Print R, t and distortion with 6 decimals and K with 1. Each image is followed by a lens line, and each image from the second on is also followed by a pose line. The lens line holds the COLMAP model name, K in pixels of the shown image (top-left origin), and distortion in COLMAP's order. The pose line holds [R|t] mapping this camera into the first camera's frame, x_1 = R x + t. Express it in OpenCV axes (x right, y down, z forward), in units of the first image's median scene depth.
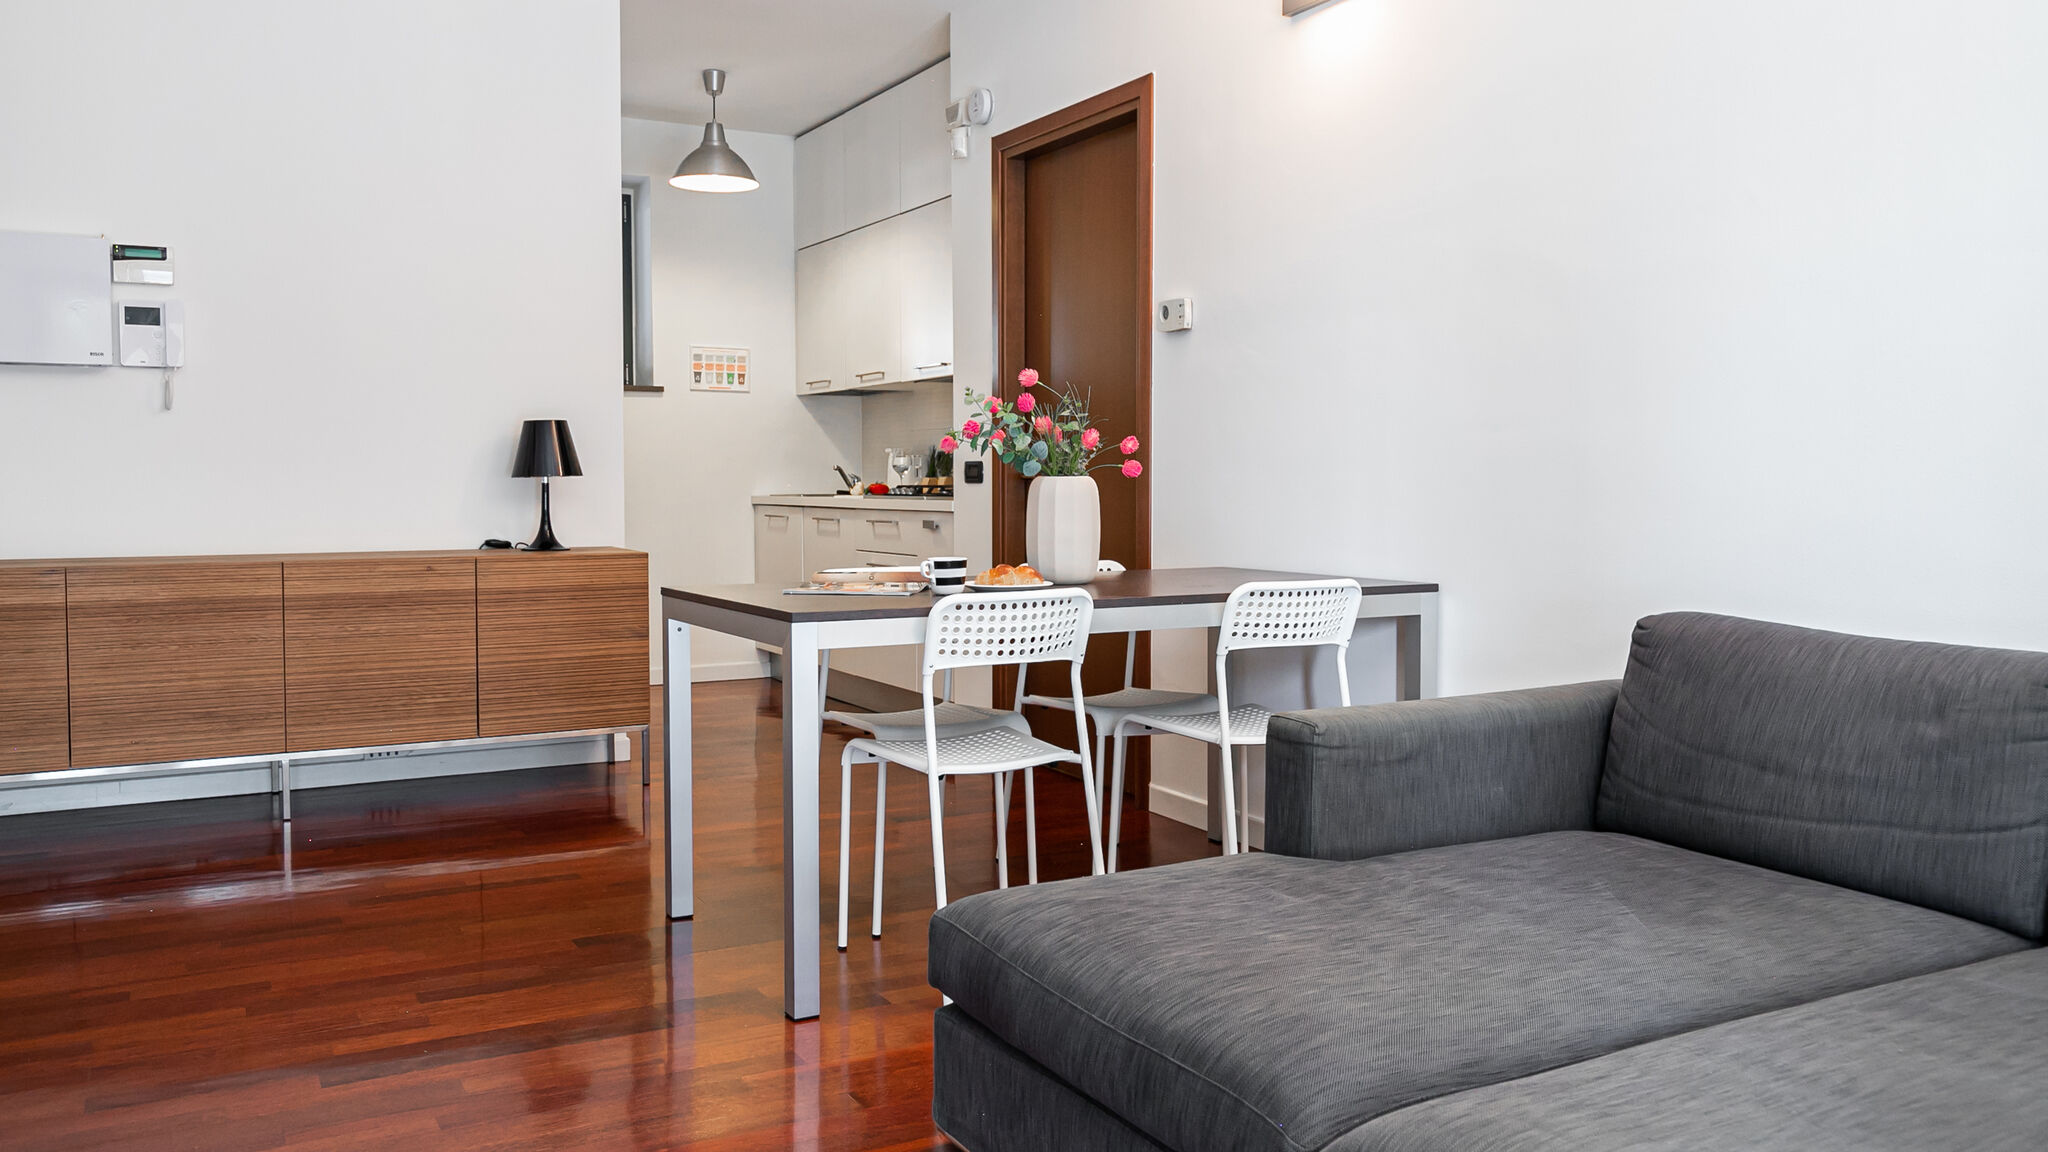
lens RADIAL K [[1531.0, 0, 948.4], [0, 1531.0, 545.0], [0, 0, 1]] dist [0.017838, -0.010314]
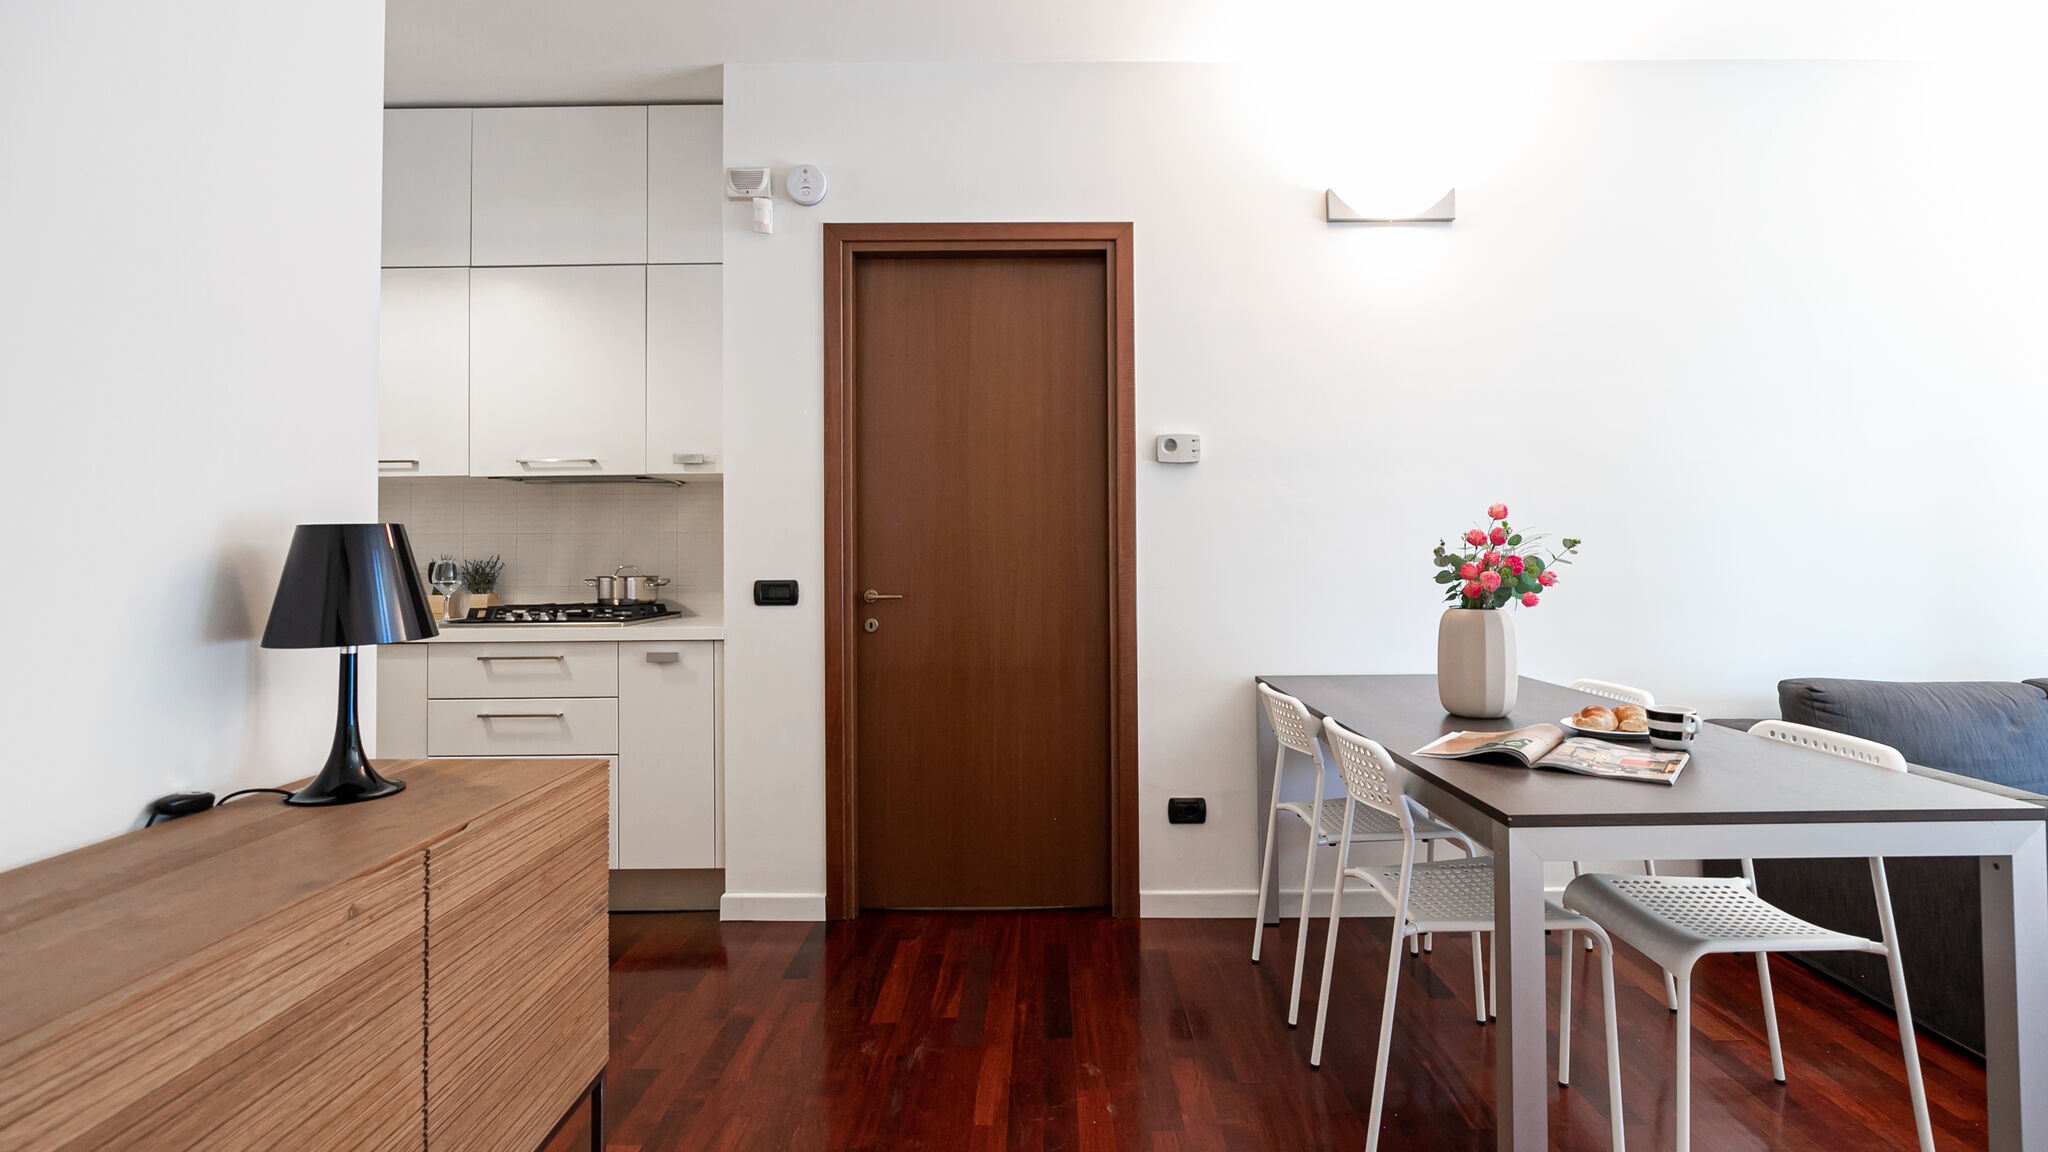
lens RADIAL K [[952.7, 0, 1030.2], [0, 952.7, 535.2], [0, 0, 1]] dist [-0.013753, 0.003307]
pose [[0.460465, 0.014949, 0.887552, -0.447957], [0.045277, 0.998161, -0.040302, -0.058925], [-0.886522, 0.058743, 0.458942, 0.703273]]
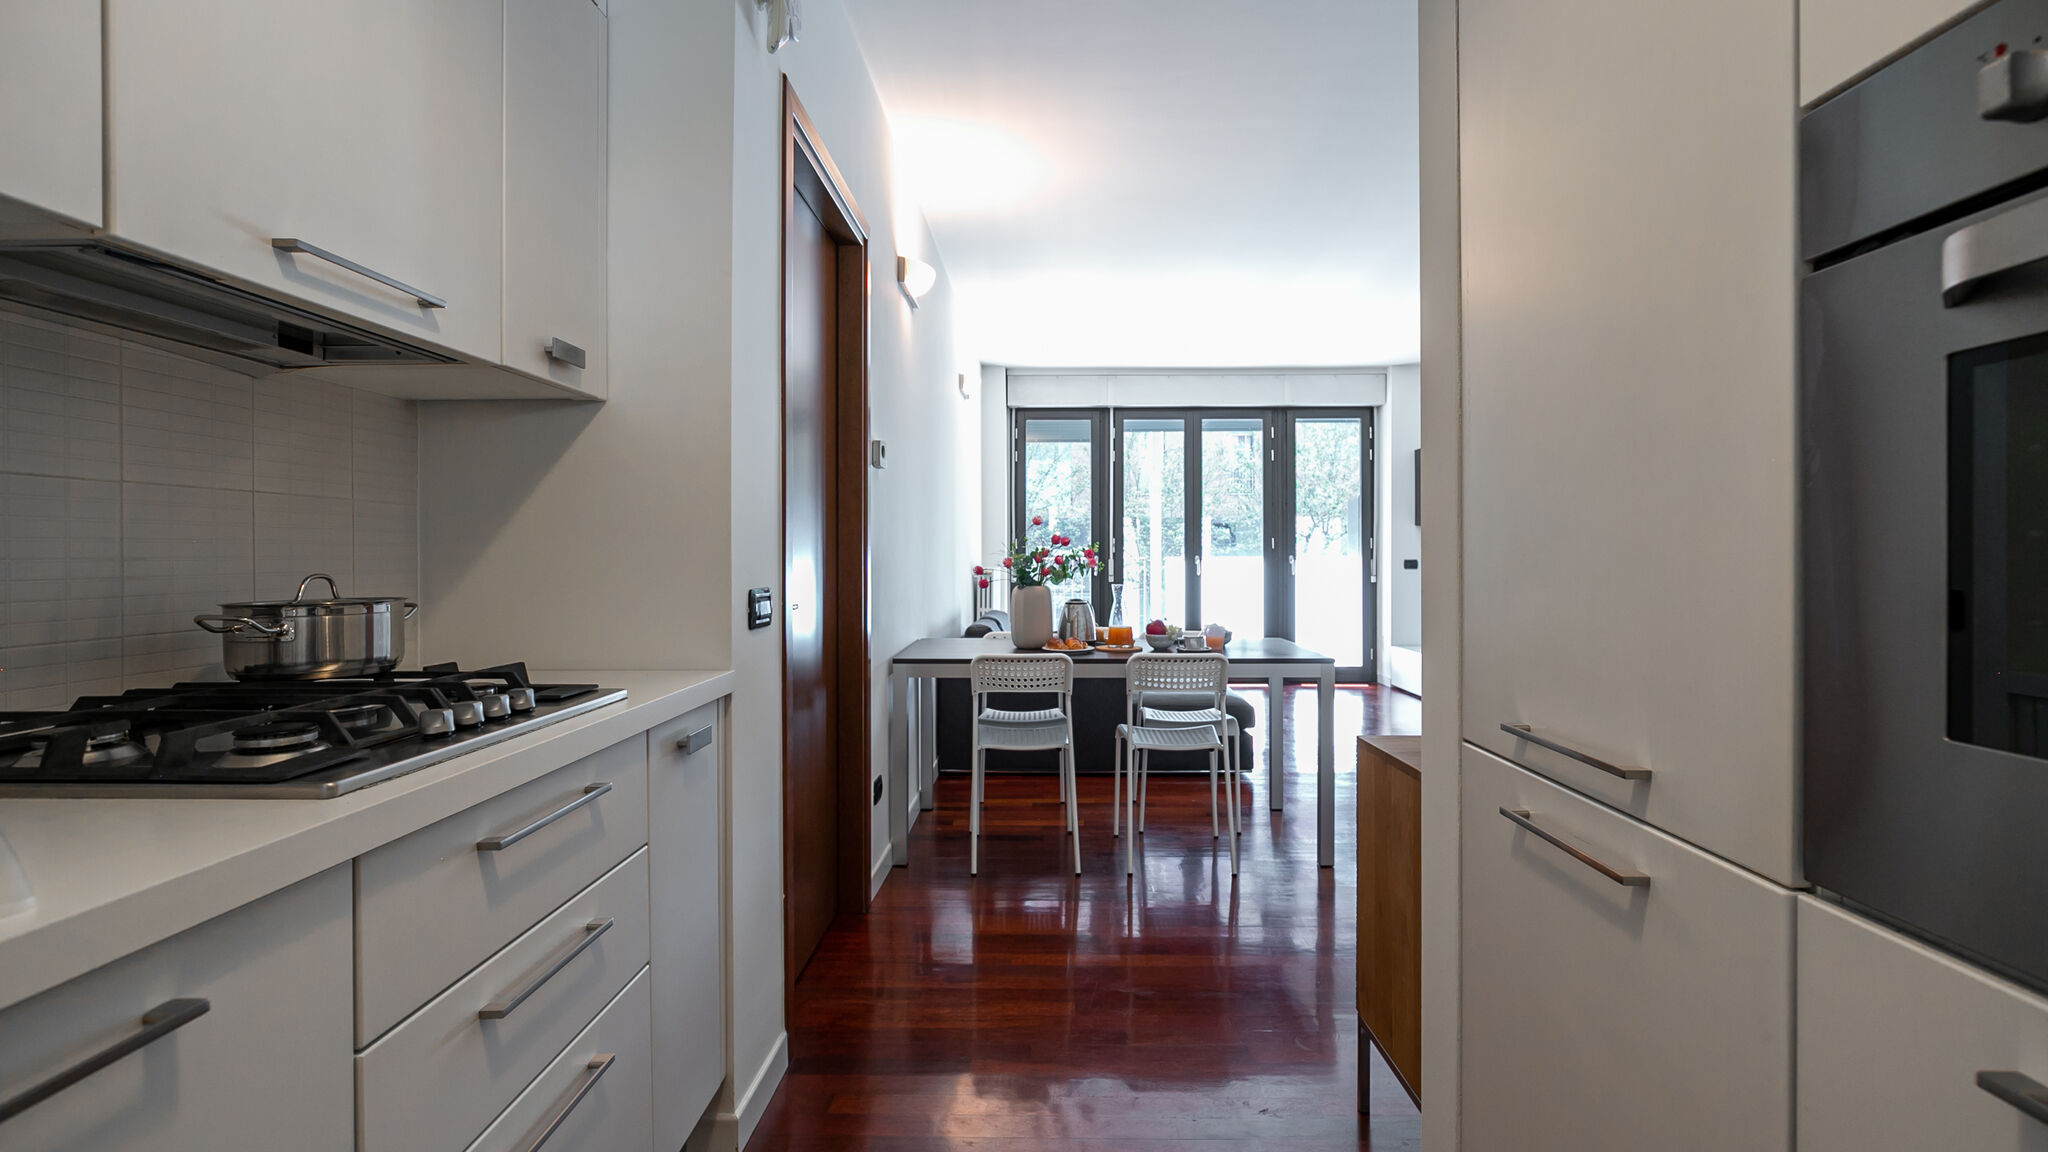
lens RADIAL K [[960.6, 0, 1034.9], [0, 960.6, 557.0], [0, 0, 1]] dist [-0.005949, -0.000286]
pose [[-0.884754, -0.000917, 0.466057, -0.265614], [0.021972, 0.998804, 0.043677, -0.090115], [-0.465540, 0.048883, -0.883676, 1.438488]]
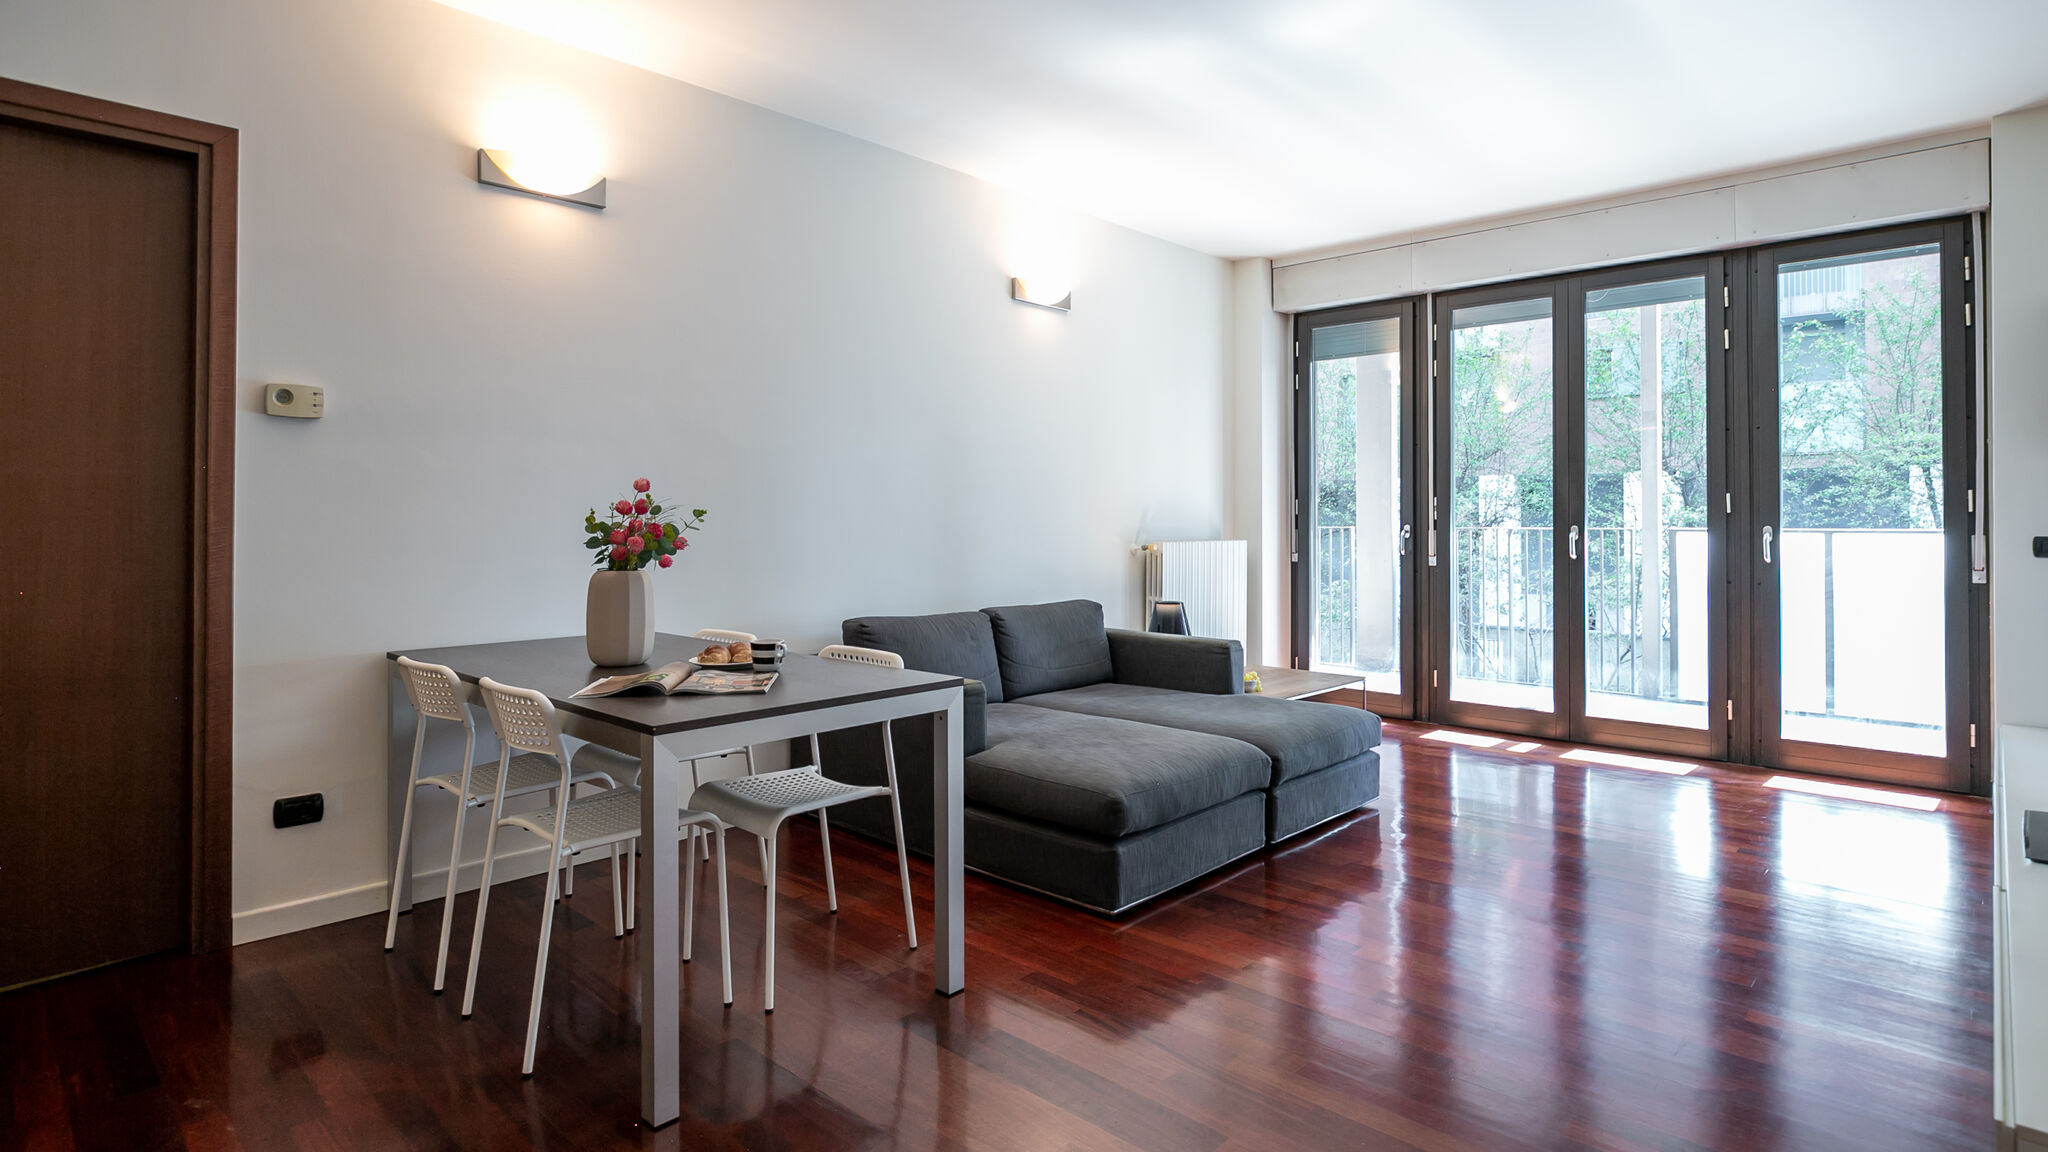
lens RADIAL K [[1063.6, 0, 1030.1], [0, 1063.6, 500.3], [0, 0, 1]] dist [-0.010797, 0.001693]
pose [[-0.338817, 0.017246, 0.940694, -0.563700], [0.042711, 0.999083, -0.002933, -0.059162], [-0.939882, 0.039185, -0.339243, 0.710489]]
